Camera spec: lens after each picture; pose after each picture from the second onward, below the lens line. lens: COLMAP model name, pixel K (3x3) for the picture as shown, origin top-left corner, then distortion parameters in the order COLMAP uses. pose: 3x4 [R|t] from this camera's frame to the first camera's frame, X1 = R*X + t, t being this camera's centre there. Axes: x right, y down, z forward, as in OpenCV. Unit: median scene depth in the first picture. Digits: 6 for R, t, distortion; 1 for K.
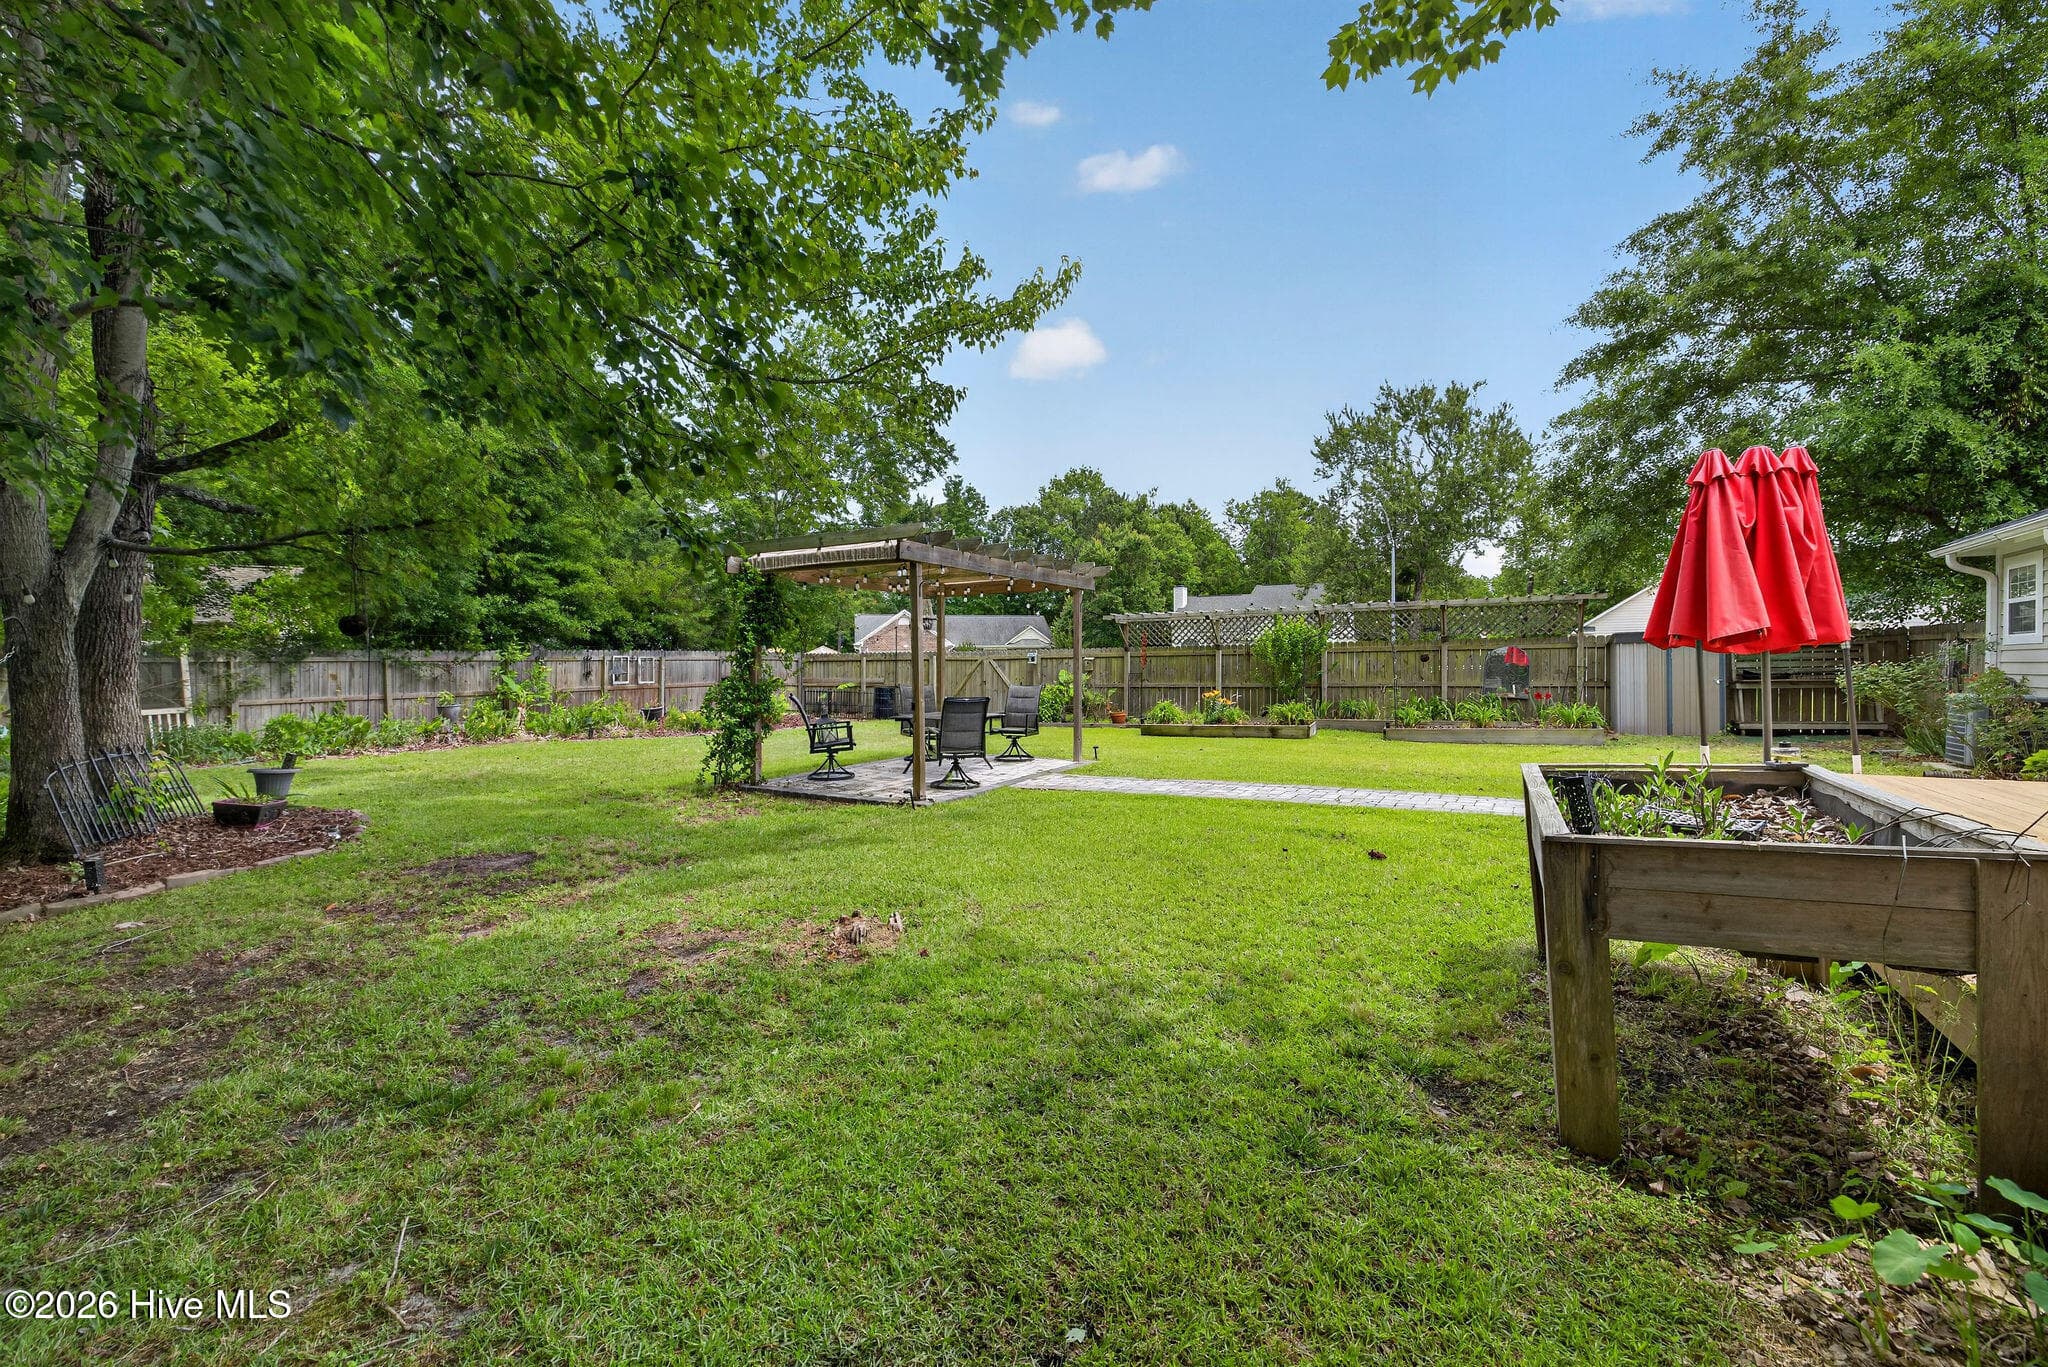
lens RADIAL K [[861.9, 0, 1024.8], [0, 861.9, 674.9], [0, 0, 1]] dist [0.008928, -0.000245]
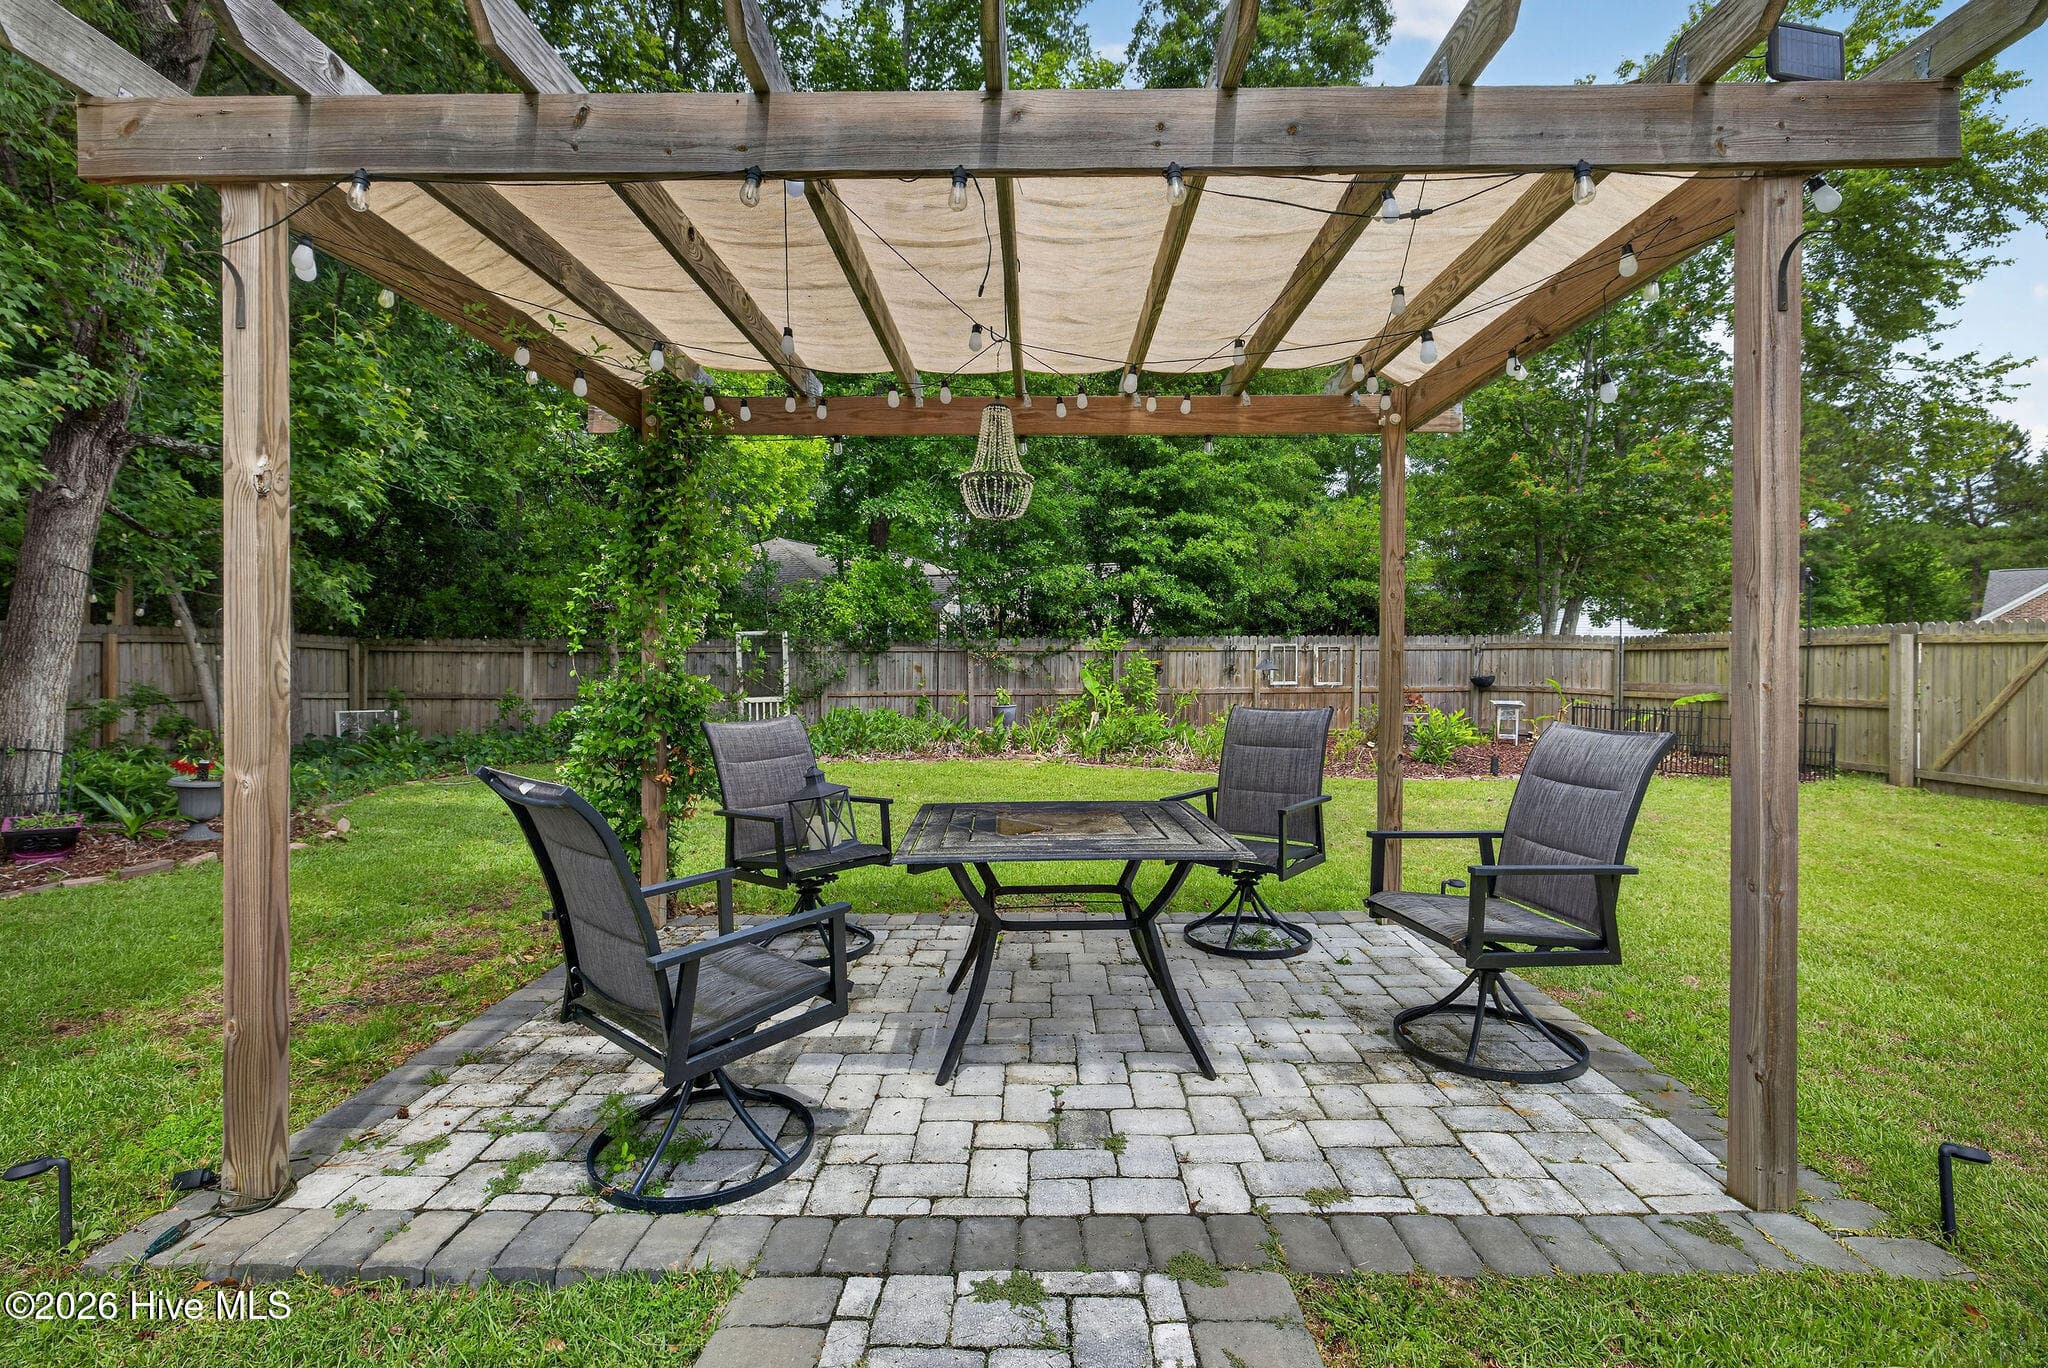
lens RADIAL K [[951.3, 0, 1017.5], [0, 951.3, 670.0], [0, 0, 1]] dist [-0.002511, -0.000371]
pose [[0.493027, 0.010833, -0.869947, 0.091820], [-0.013921, 0.999893, 0.004562, -0.001849], [0.869903, 0.009862, 0.493125, 0.458163]]
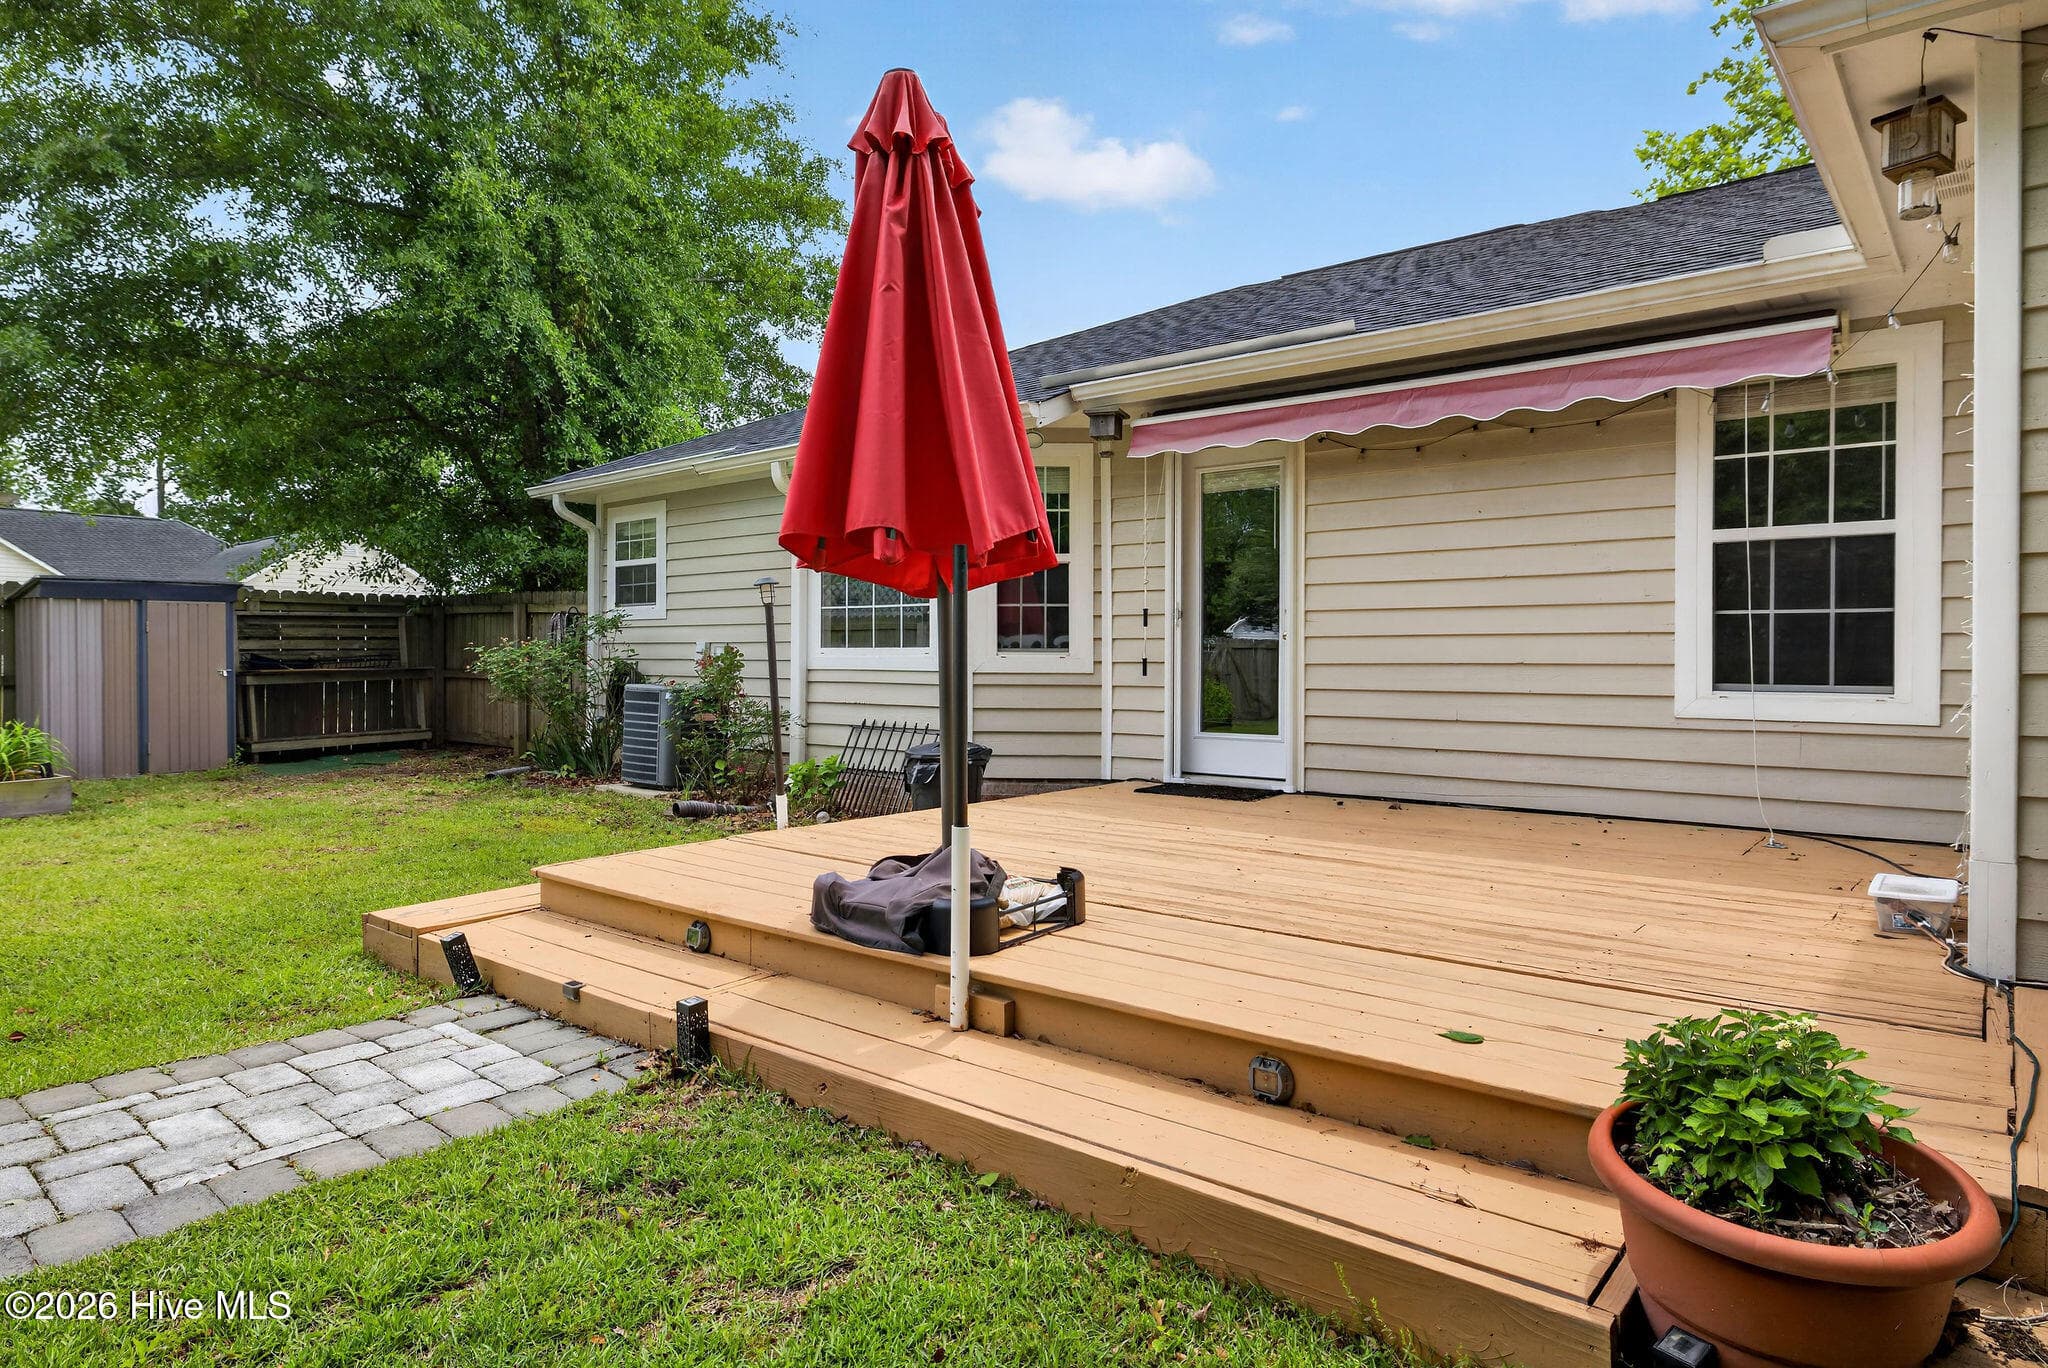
lens RADIAL K [[1192.3, 0, 1020.1], [0, 1192.3, 665.4], [0, 0, 1]] dist [0.001346, -0.000363]
pose [[0.156541, -0.001803, 0.987670, 0.077694], [0.004370, 0.999990, 0.001133, 0.002905], [-0.987662, 0.004138, 0.156547, 0.258804]]
